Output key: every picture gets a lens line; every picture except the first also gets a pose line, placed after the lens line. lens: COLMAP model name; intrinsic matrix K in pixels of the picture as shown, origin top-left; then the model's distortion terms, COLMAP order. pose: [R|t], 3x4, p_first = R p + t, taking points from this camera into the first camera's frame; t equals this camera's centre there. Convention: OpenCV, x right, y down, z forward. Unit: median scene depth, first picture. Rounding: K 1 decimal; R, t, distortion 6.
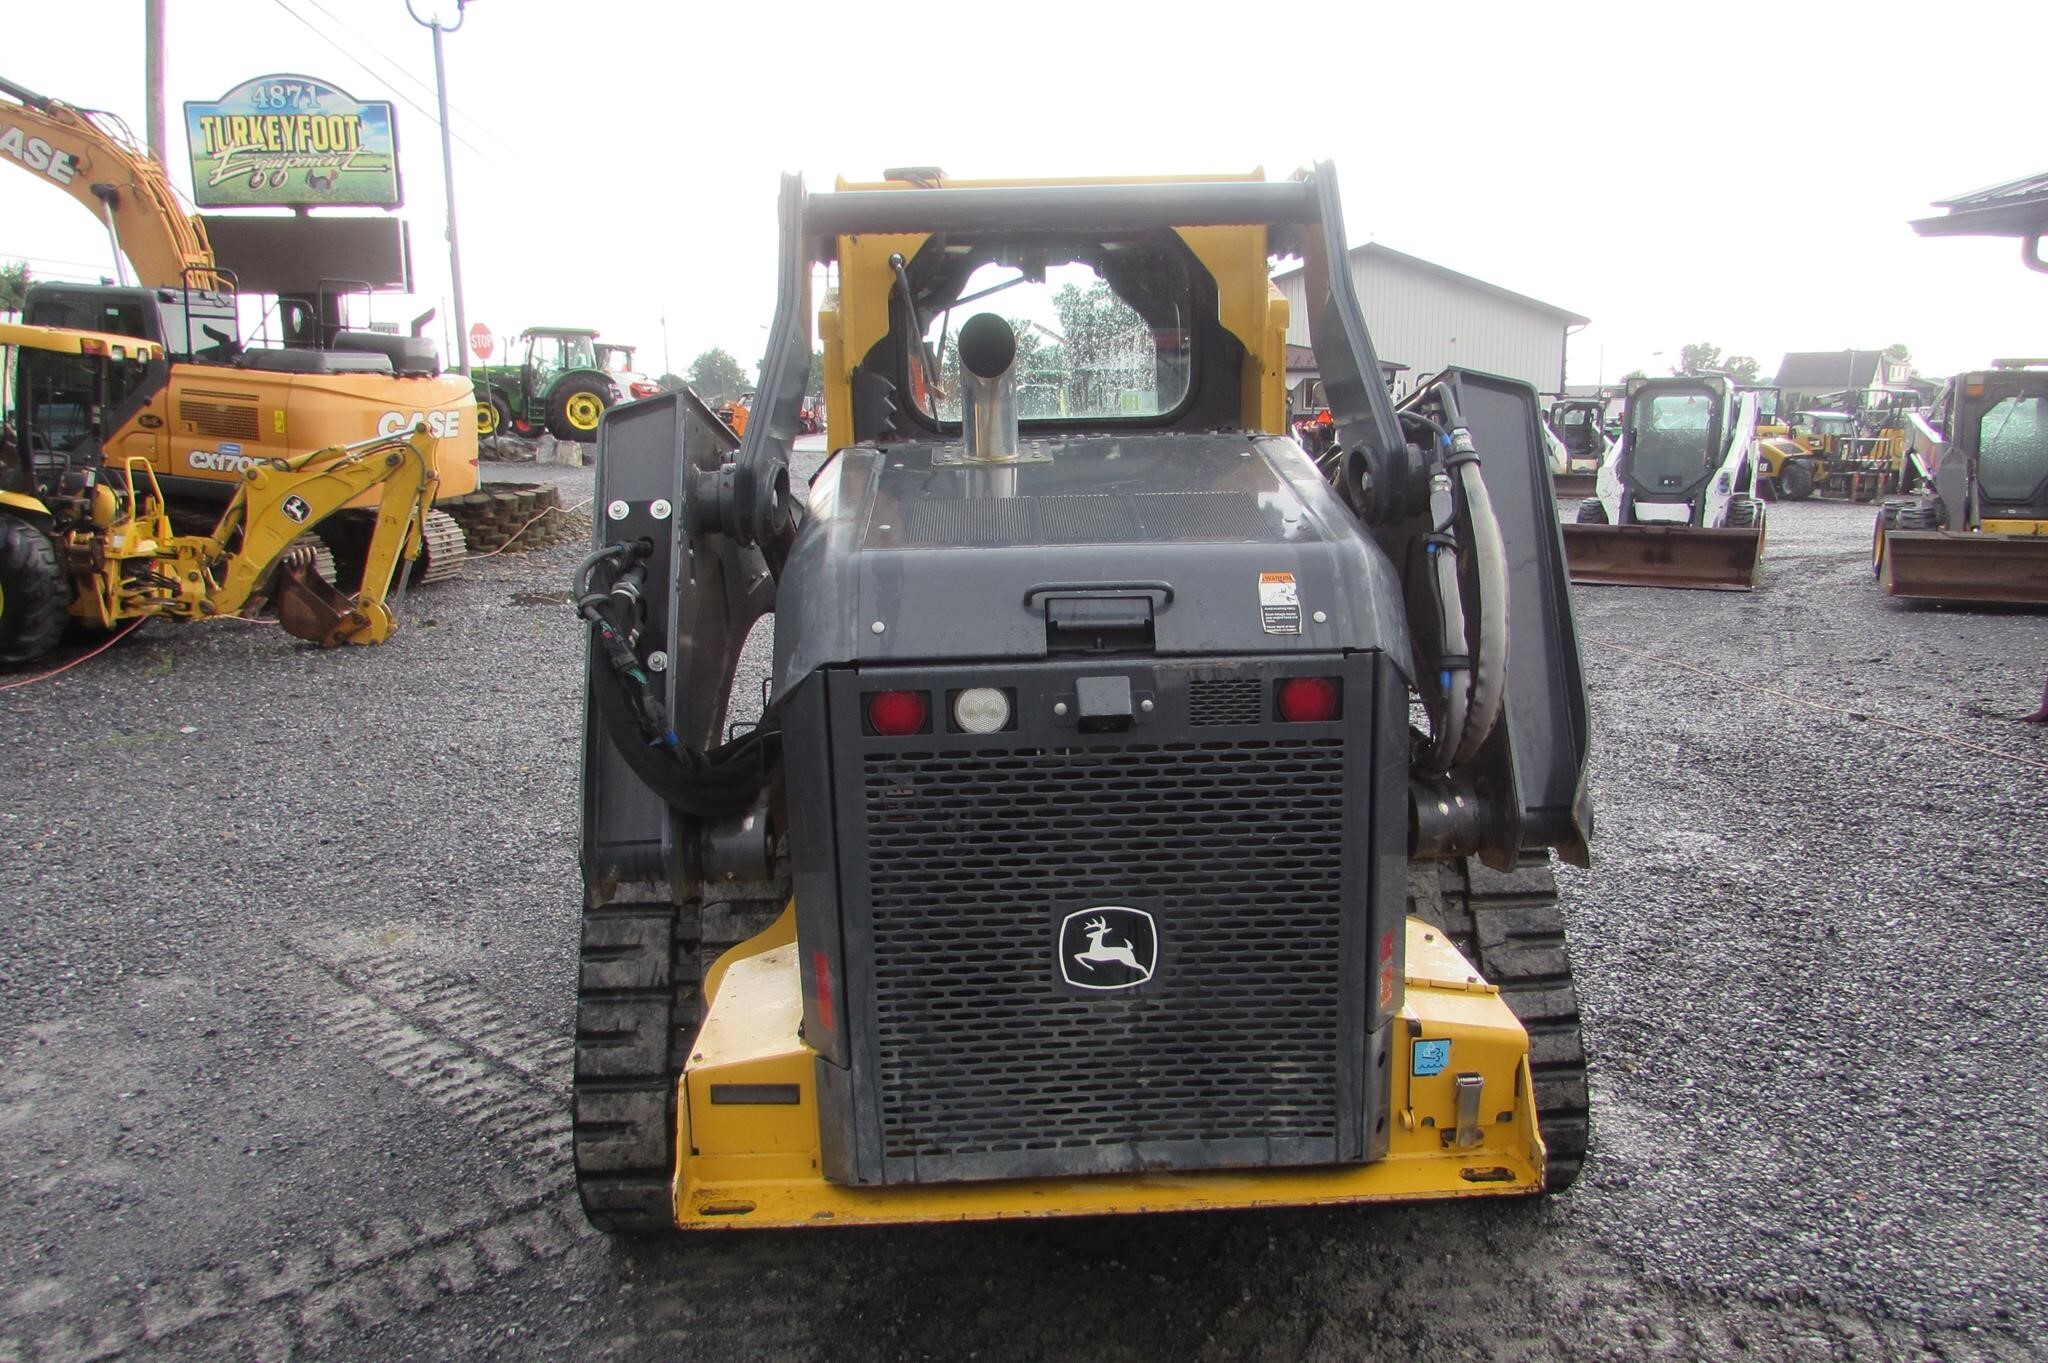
lens RADIAL K [[1446.8, 0, 1040.0], [0, 1446.8, 719.8], [0, 0, 1]] dist [-0.049887, 0.026581]
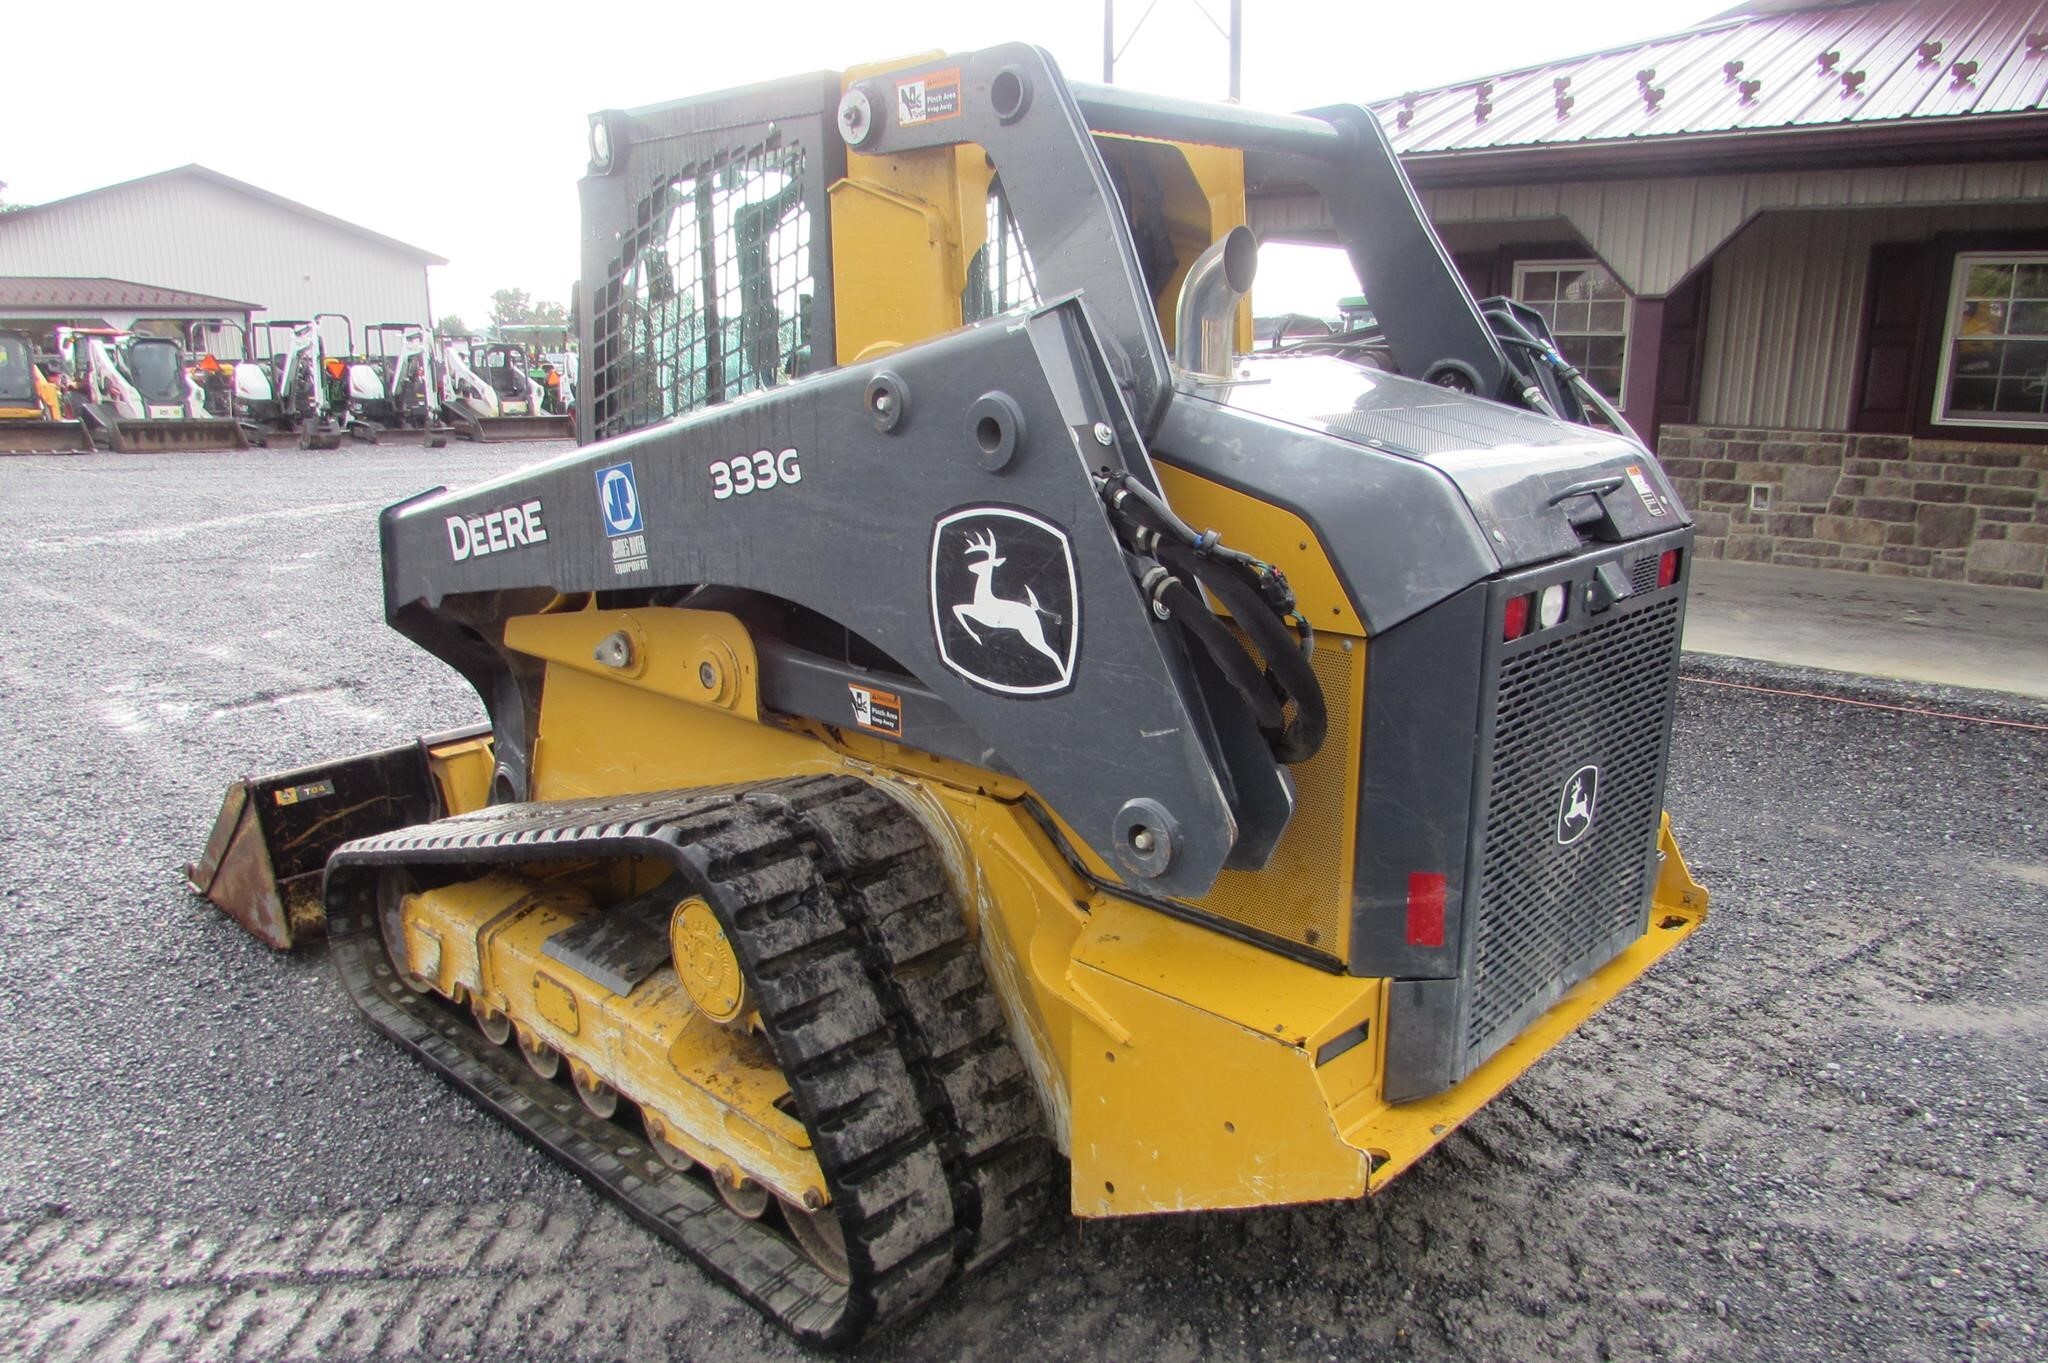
lens RADIAL K [[1446.8, 0, 1038.7], [0, 1446.8, 737.8], [0, 0, 1]] dist [-0.049887, 0.026581]
pose [[0.714522, -0.176252, 0.677048, -0.898894], [0.143413, 0.984095, 0.104834, -0.064962], [-0.684757, 0.022191, 0.728434, 0.411063]]
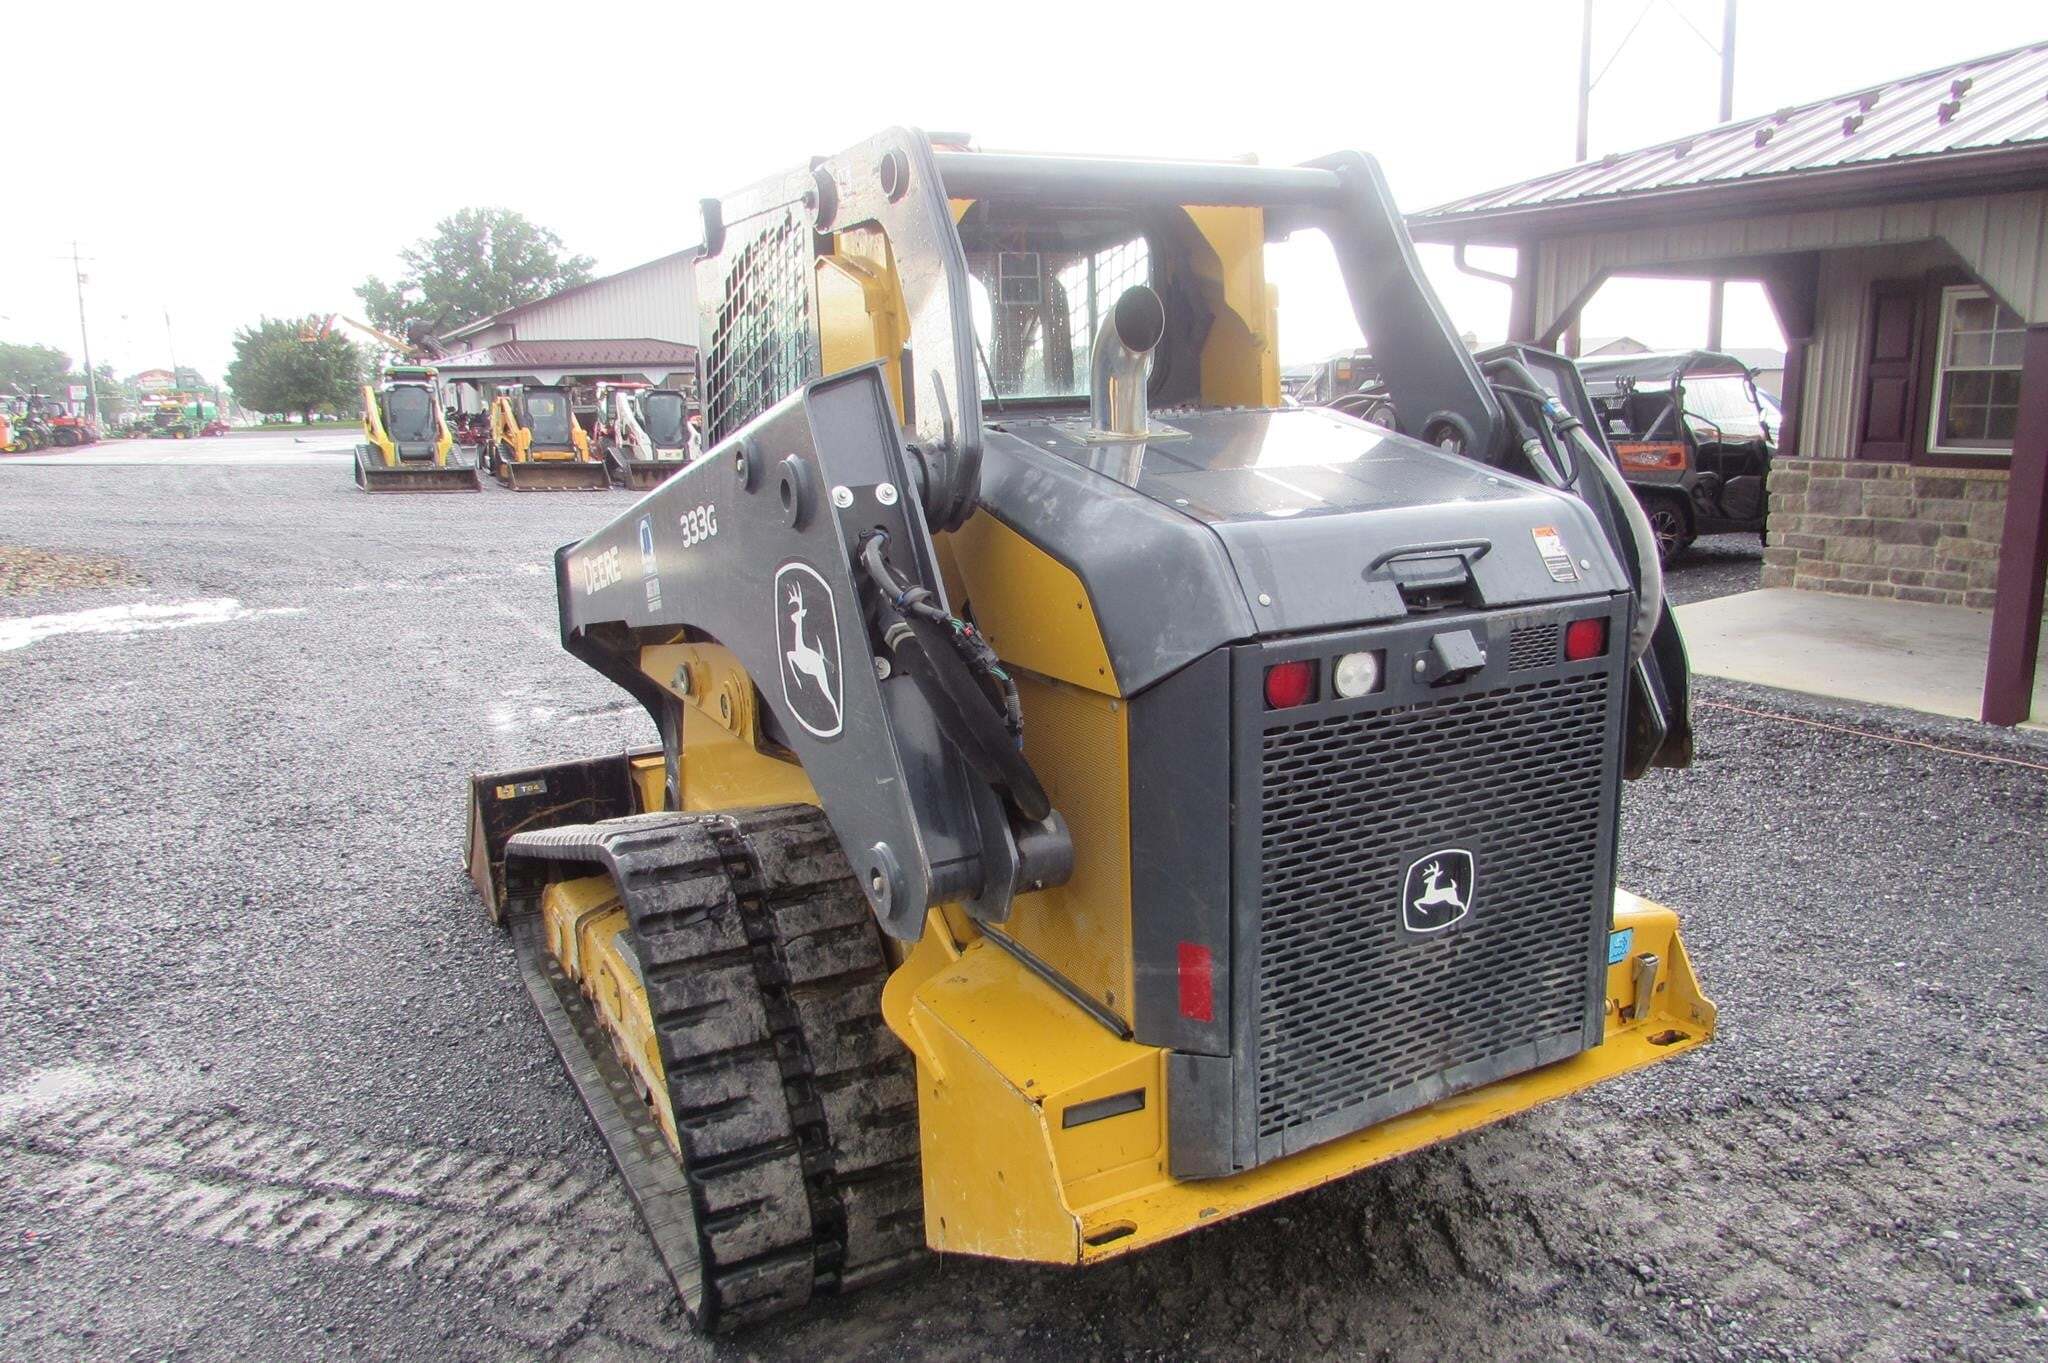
lens RADIAL K [[1446.8, 0, 1037.8], [0, 1446.8, 737.0], [0, 0, 1]] dist [-0.049887, 0.026581]
pose [[0.900043, -0.110046, 0.421678, -0.573365], [0.104085, 0.993872, 0.037210, -0.020396], [-0.423189, 0.010400, 0.905982, 0.150600]]
